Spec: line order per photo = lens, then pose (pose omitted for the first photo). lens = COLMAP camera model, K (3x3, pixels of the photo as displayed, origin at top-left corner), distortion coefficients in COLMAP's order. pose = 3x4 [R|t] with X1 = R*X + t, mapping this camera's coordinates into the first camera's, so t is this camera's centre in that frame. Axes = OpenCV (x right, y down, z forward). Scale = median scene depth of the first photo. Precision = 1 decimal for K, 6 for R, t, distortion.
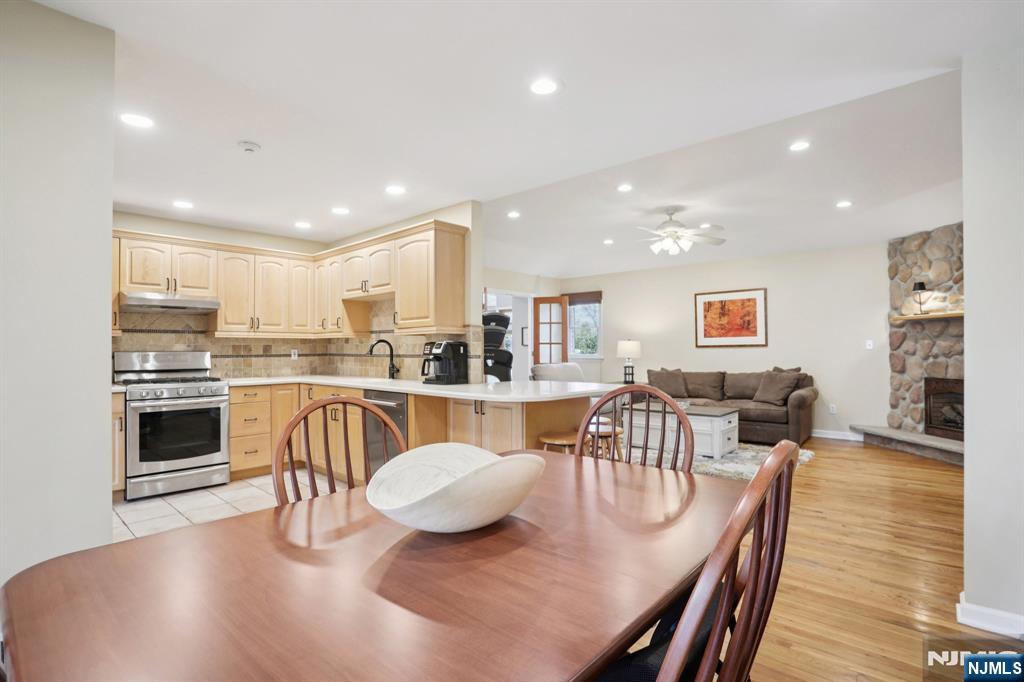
lens RADIAL K [[499.4, 0, 506.2], [0, 499.4, 339.7], [0, 0, 1]] dist [-0.065104, 0.031518]
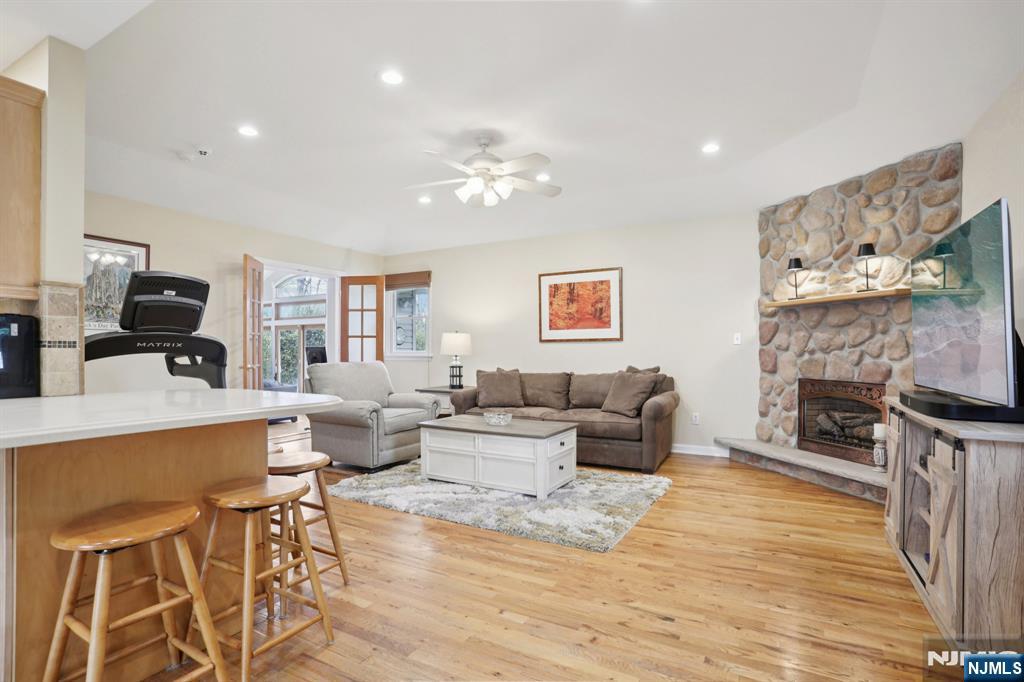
lens RADIAL K [[502.7, 0, 508.8], [0, 502.7, 345.4], [0, 0, 1]] dist [-0.066431, 0.028017]
pose [[0.974232, 0.006751, 0.225446, 0.217089], [-0.008663, 0.999934, 0.007493, 0.021592], [-0.225380, -0.009253, 0.974227, 0.320382]]
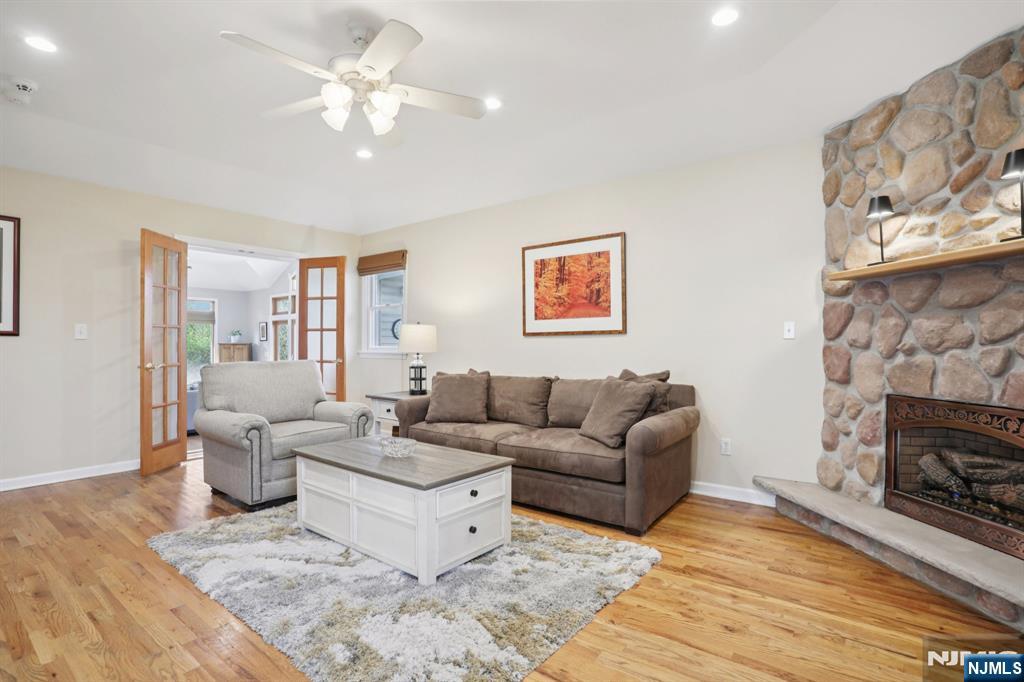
lens RADIAL K [[502.7, 0, 508.8], [0, 502.7, 345.4], [0, 0, 1]] dist [-0.066431, 0.028017]
pose [[0.997220, 0.006406, 0.074233, 0.451656], [-0.007779, 0.999804, 0.018211, 0.022568], [-0.074102, -0.018738, 0.997075, 0.543933]]
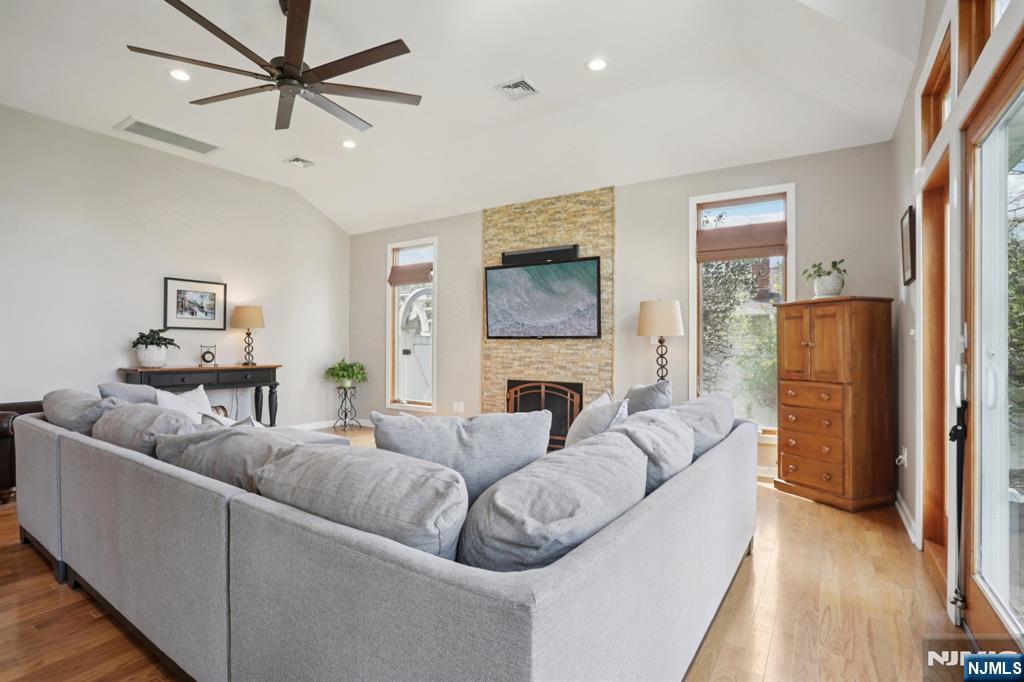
lens RADIAL K [[502.7, 0, 508.8], [0, 502.7, 345.4], [0, 0, 1]] dist [-0.066431, 0.028017]
pose [[0.154846, 0.002925, -0.987934, 0.015525], [0.011516, 0.999922, 0.004765, 0.114570], [0.987872, -0.012115, 0.154800, 2.273144]]
